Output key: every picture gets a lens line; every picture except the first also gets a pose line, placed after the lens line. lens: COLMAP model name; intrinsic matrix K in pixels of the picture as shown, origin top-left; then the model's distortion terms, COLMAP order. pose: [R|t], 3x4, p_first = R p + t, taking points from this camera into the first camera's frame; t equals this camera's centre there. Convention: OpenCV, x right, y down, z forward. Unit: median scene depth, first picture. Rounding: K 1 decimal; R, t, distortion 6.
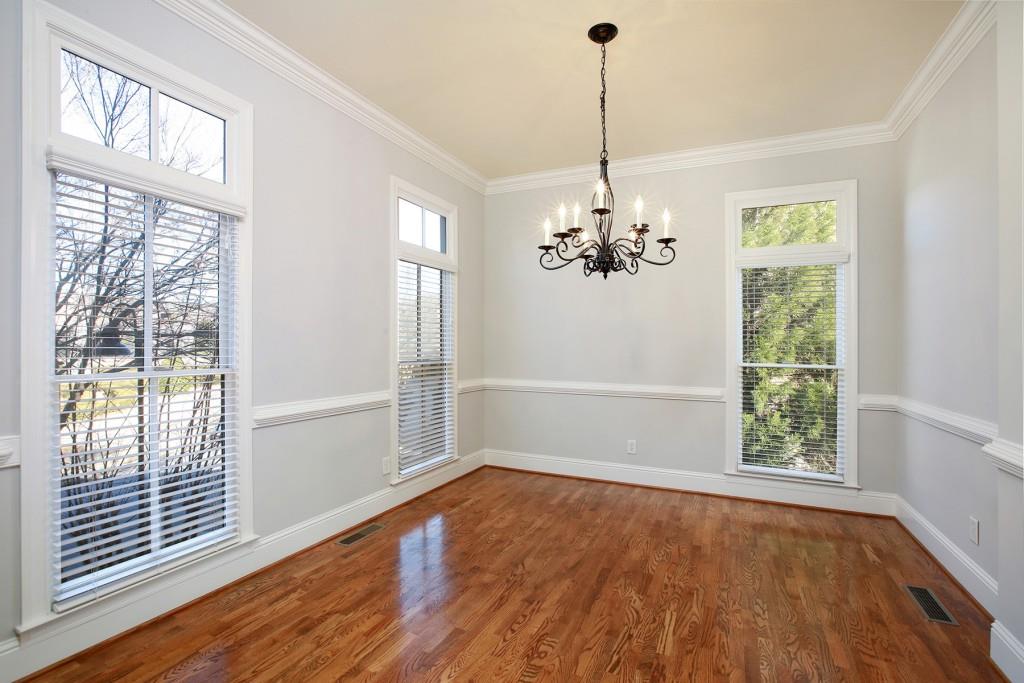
lens RADIAL K [[475.5, 0, 507.6], [0, 475.5, 348.4], [0, 0, 1]] dist [-0.017339, 0.004573]
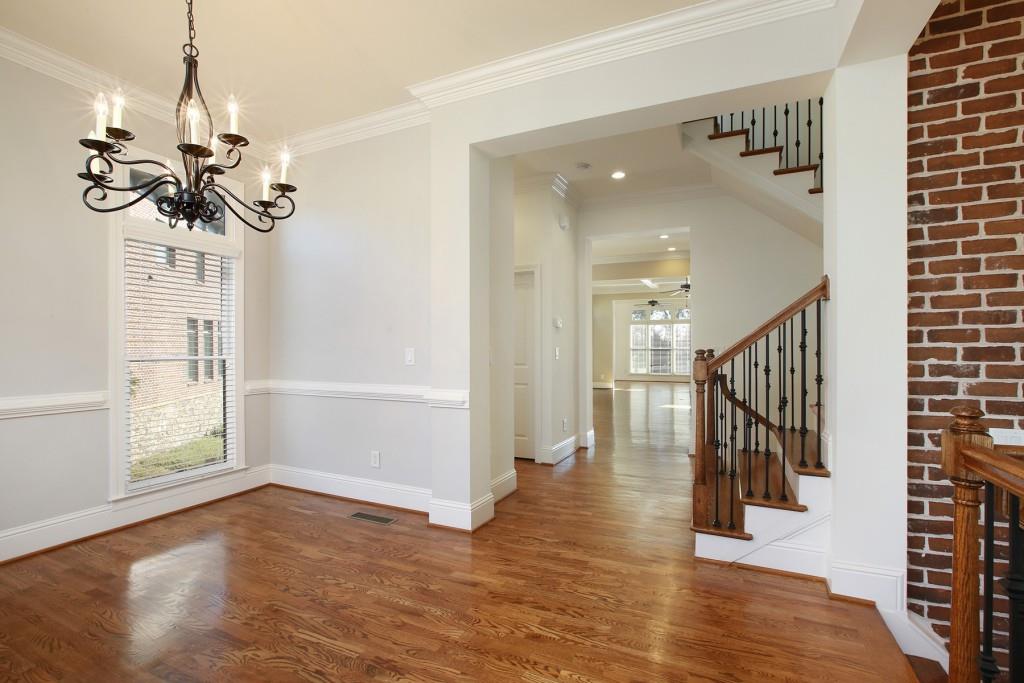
lens RADIAL K [[475.5, 0, 510.6], [0, 475.5, 341.4], [0, 0, 1]] dist [-0.017339, 0.004573]
pose [[-0.017051, 0.006347, 0.999834, -0.502102], [0.010810, 0.999923, -0.006163, 0.025108], [-0.999796, 0.010703, -0.017118, 0.568277]]
